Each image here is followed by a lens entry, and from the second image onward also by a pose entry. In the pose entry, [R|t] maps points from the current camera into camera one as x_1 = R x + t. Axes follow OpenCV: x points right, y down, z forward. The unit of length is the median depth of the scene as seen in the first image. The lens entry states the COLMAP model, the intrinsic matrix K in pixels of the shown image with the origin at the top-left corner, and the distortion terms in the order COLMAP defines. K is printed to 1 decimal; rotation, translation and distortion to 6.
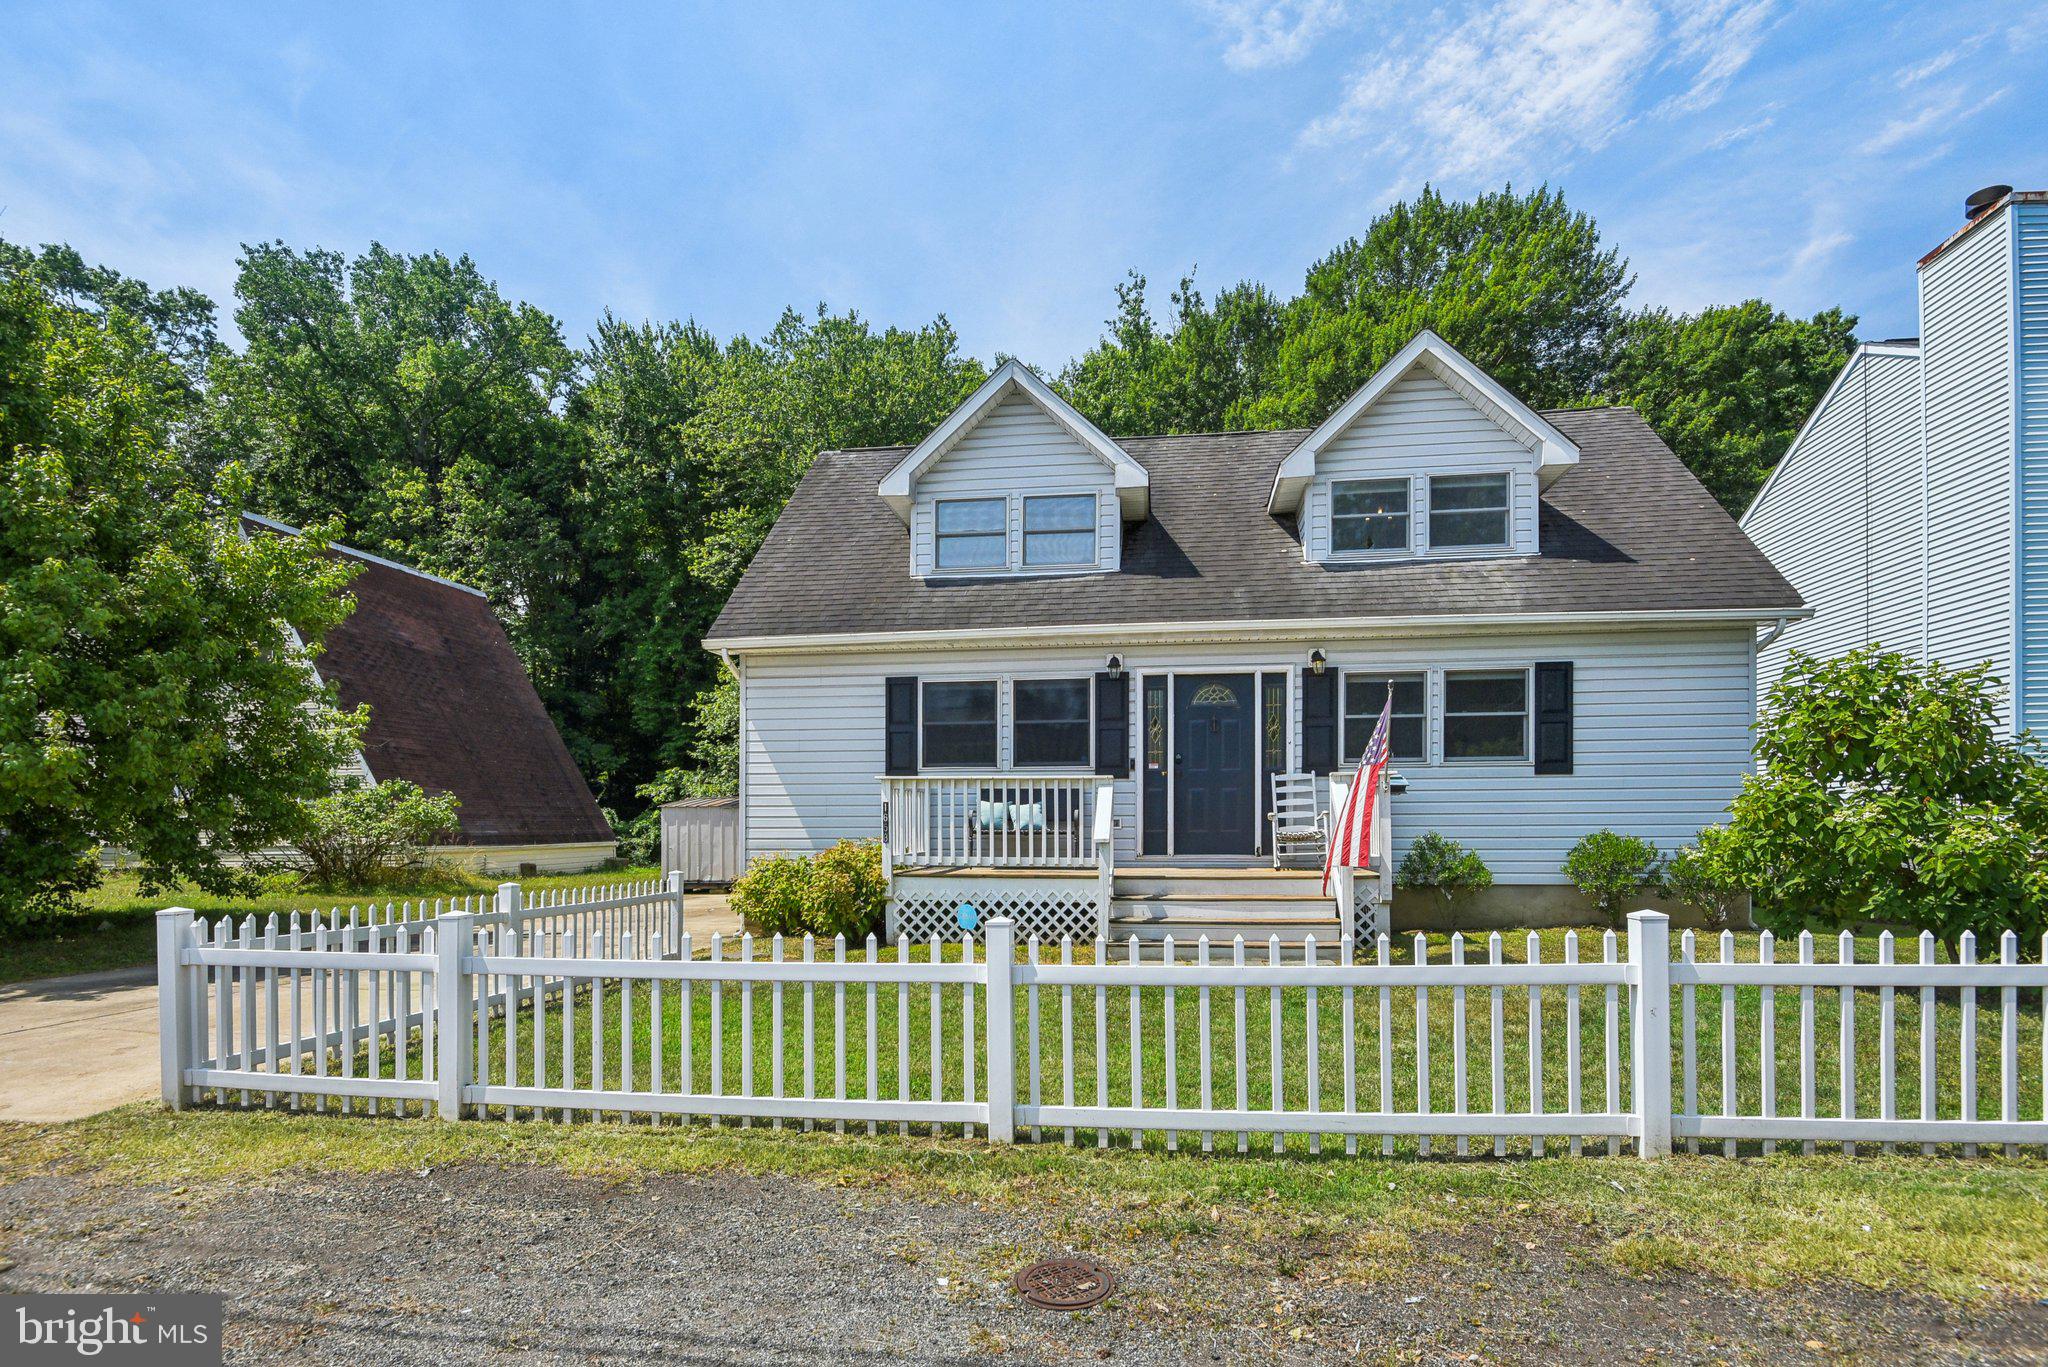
lens RADIAL K [[981.5, 0, 1030.5], [0, 981.5, 794.9], [0, 0, 1]] dist [-0.005569, -0.007147]
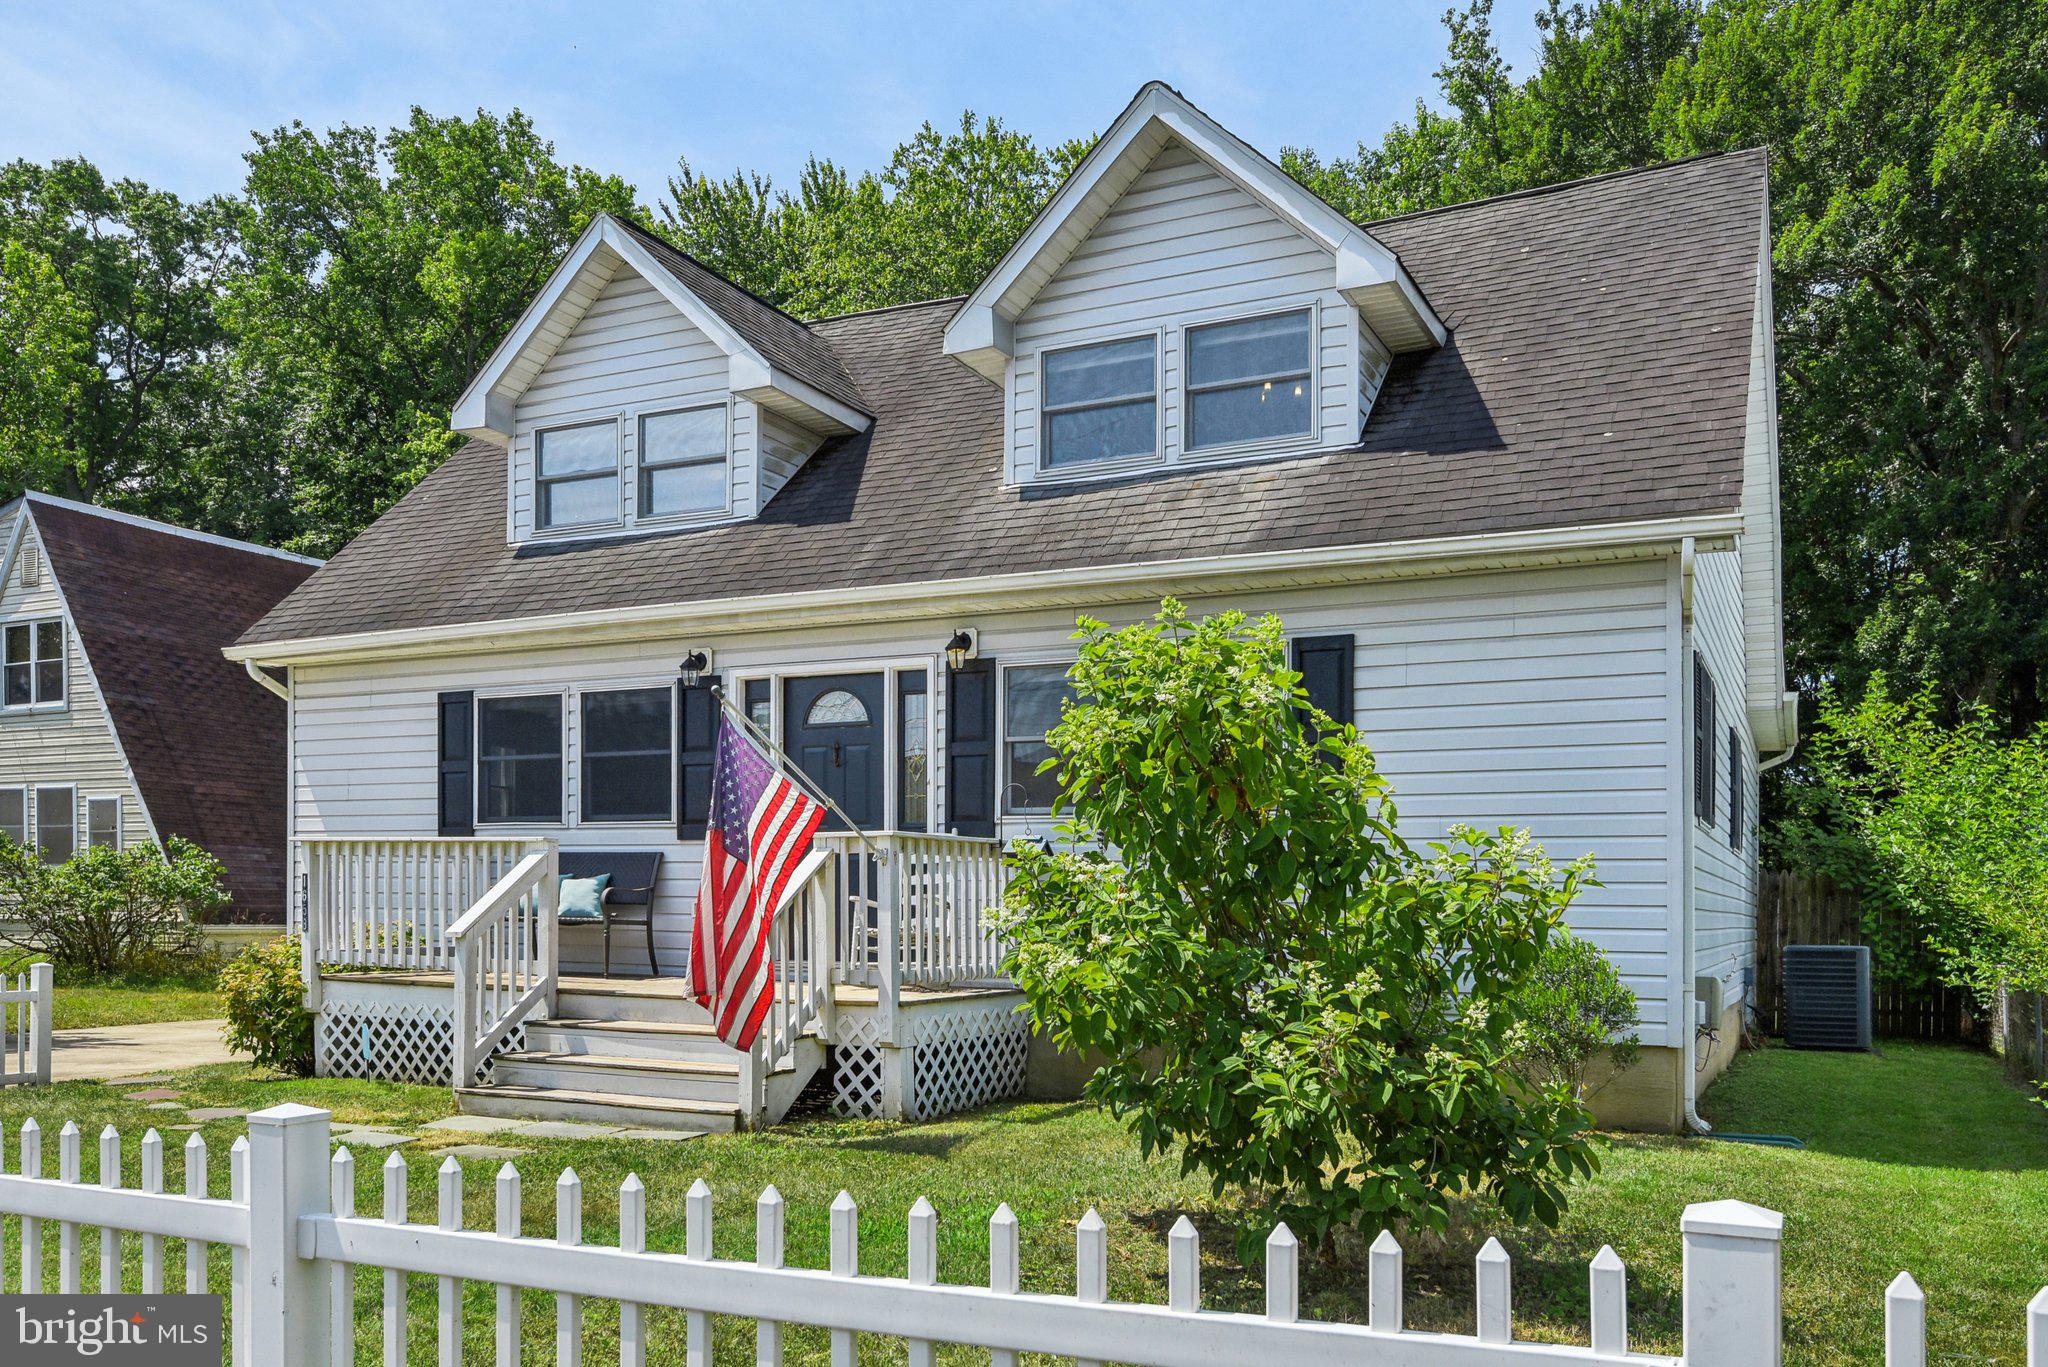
lens RADIAL K [[1623.9, 0, 1059.4], [0, 1623.9, 818.7], [0, 0, 1]] dist [0.007153, -0.005284]
pose [[0.949192, -0.000095, -0.314699, 0.647330], [-0.011417, 0.999331, -0.034736, 0.003119], [0.314492, 0.036564, 0.948556, 0.064710]]
